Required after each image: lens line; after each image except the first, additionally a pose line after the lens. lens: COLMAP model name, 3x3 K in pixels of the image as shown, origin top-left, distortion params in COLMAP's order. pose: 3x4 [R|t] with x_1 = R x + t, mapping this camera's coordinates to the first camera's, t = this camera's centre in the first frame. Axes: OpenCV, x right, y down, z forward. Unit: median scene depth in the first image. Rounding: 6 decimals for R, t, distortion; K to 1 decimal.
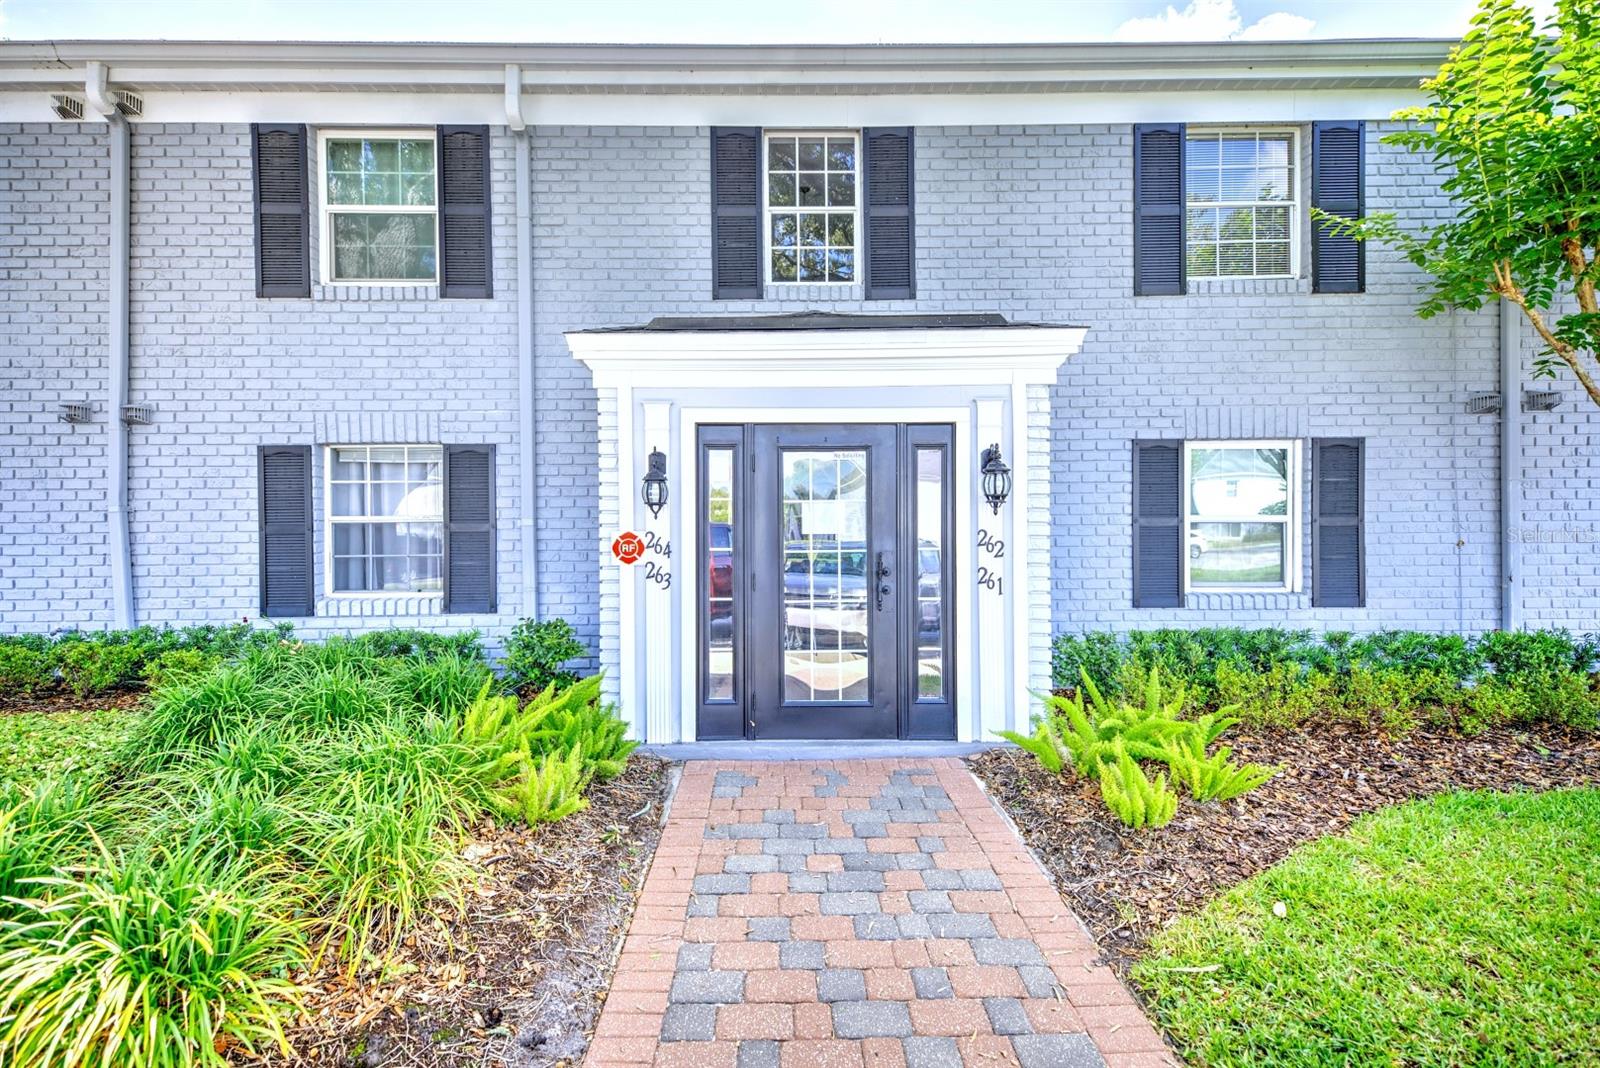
lens RADIAL K [[682.2, 0, 799.8], [0, 682.2, 540.8], [0, 0, 1]] dist [0.022953, -0.000173]
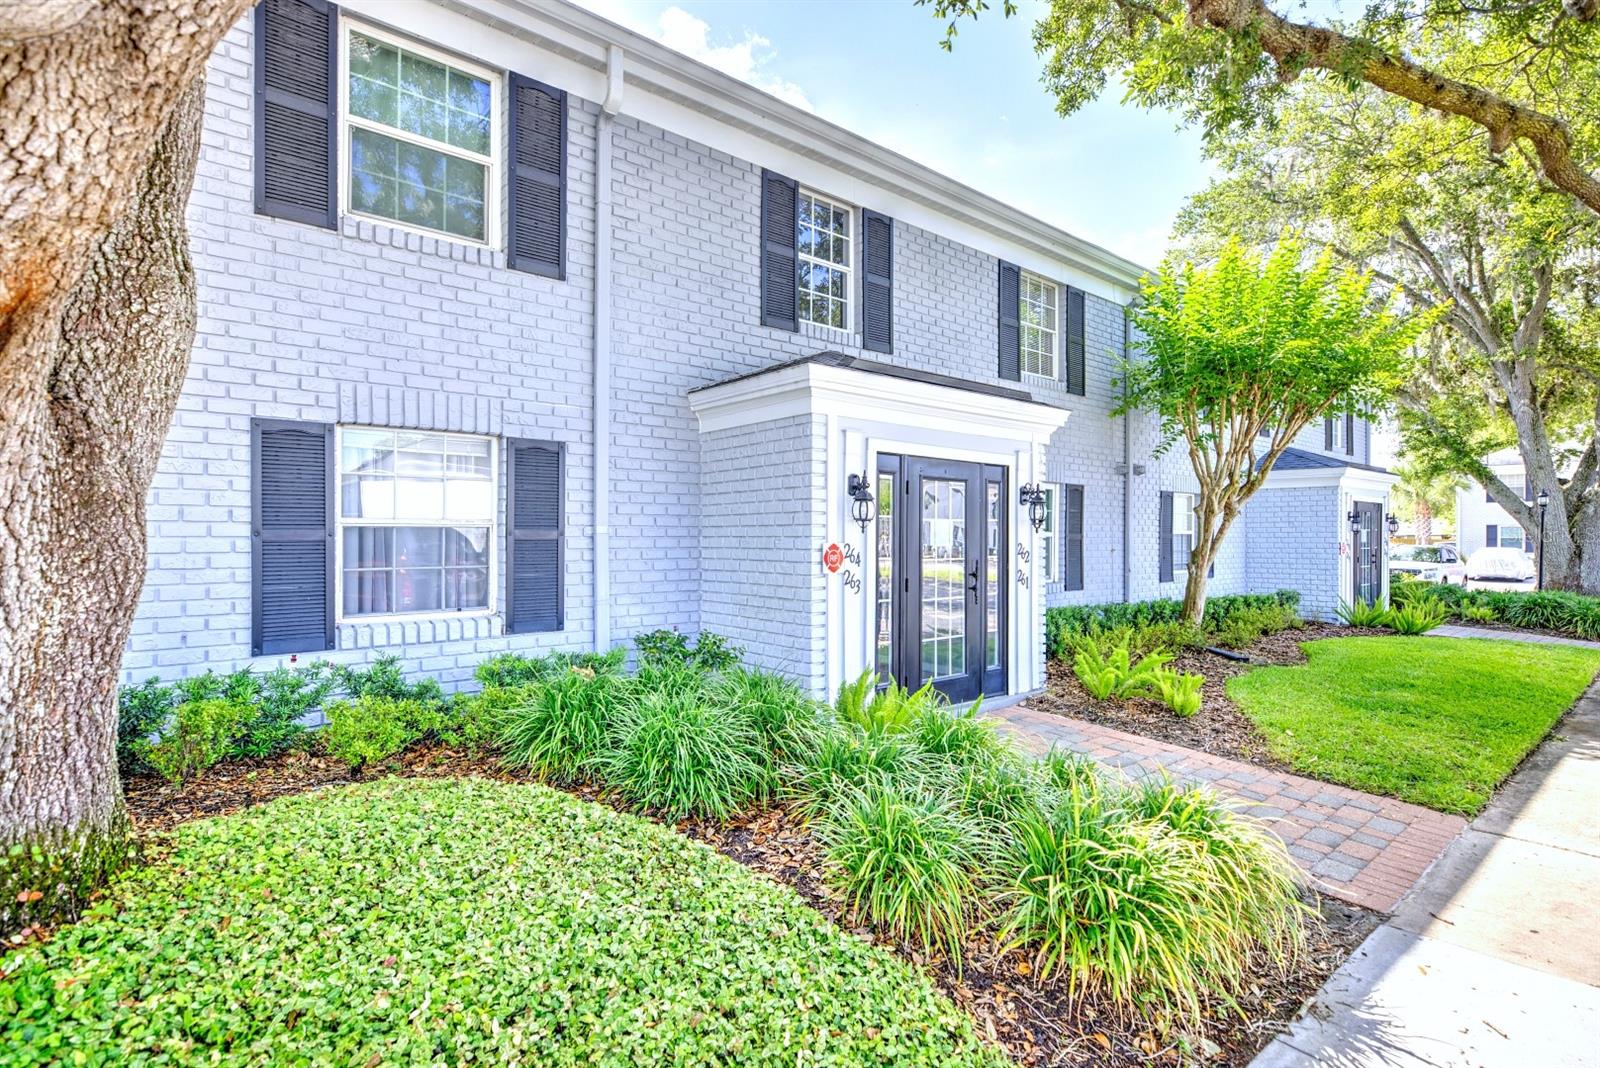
lens RADIAL K [[773.7, 0, 800.7], [0, 773.7, 536.7], [0, 0, 1]] dist [0.002188, 0.000046]
pose [[0.776672, 0.009638, 0.629831, -0.843730], [-0.003343, 0.999932, -0.011179, -0.006844], [-0.629896, 0.006577, 0.776652, 0.018432]]
